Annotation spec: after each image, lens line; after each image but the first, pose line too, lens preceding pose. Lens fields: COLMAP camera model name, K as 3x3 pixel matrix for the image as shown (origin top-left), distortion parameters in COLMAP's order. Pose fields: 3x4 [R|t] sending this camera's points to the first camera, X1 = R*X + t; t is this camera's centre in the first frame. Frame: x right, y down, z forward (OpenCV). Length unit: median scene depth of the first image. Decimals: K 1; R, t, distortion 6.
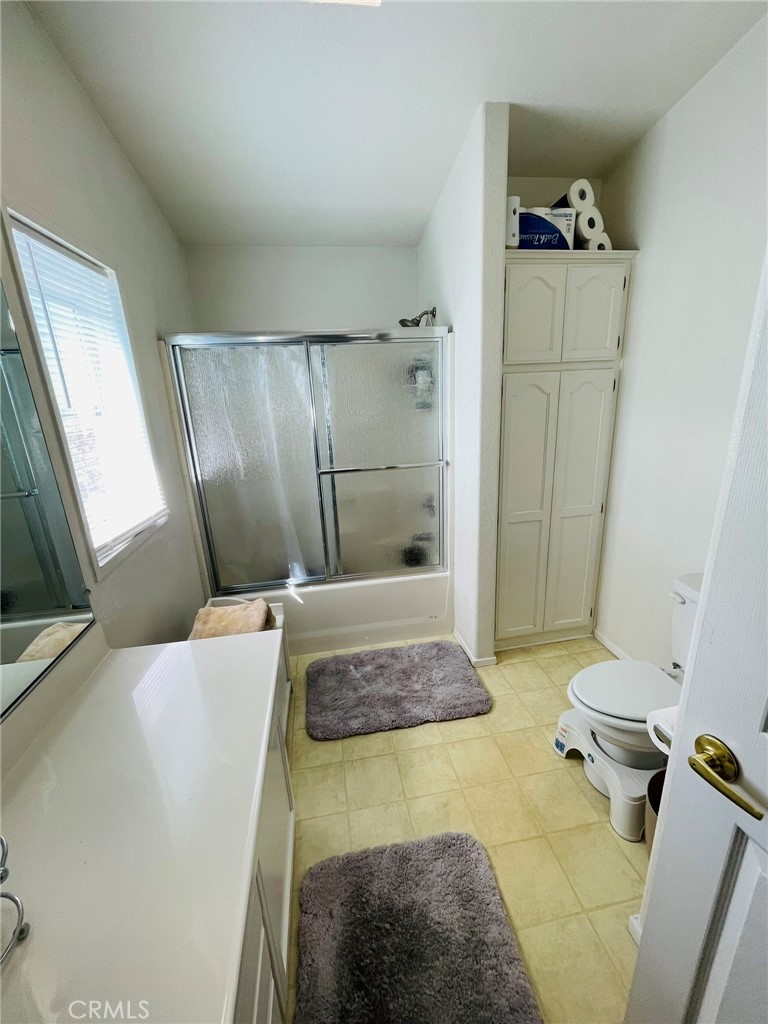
lens RADIAL K [[405.1, 0, 382.3], [0, 405.1, 509.6], [0, 0, 1]] dist [-0.011492, 0.000562]
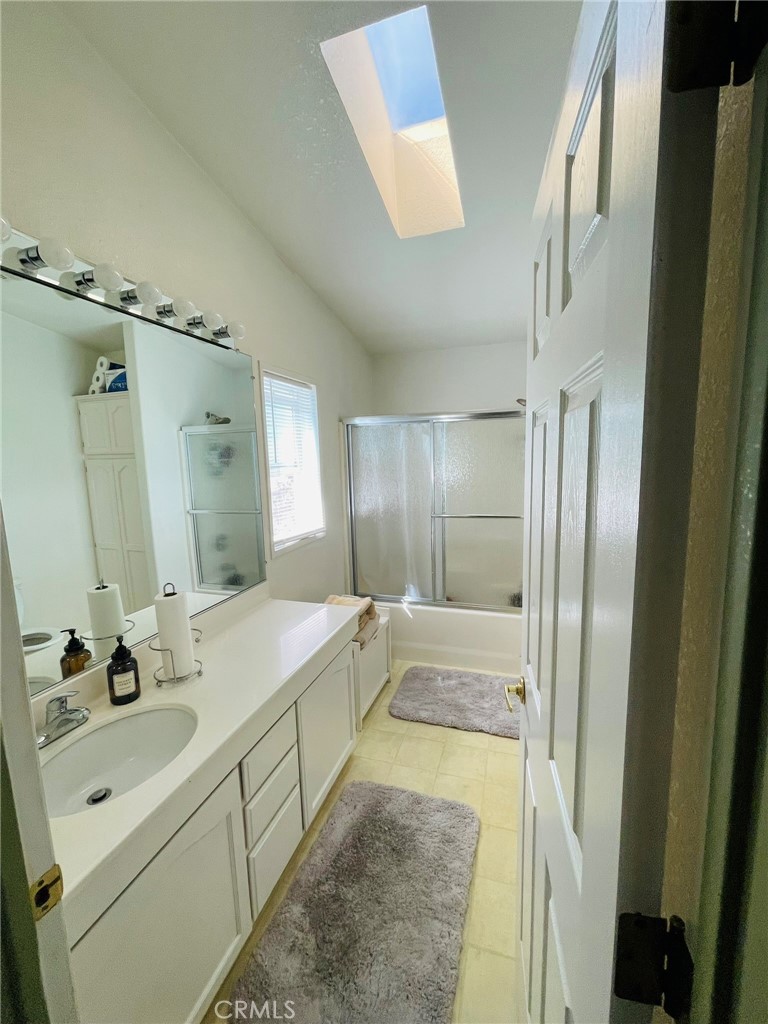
lens RADIAL K [[405.1, 0, 387.5], [0, 405.1, 511.7], [0, 0, 1]] dist [-0.011492, 0.000562]
pose [[0.890260, 0.084295, -0.447583, 0.306567], [-0.143435, 0.984608, -0.099863, 0.048598], [0.432276, 0.153103, 0.888649, -0.232726]]
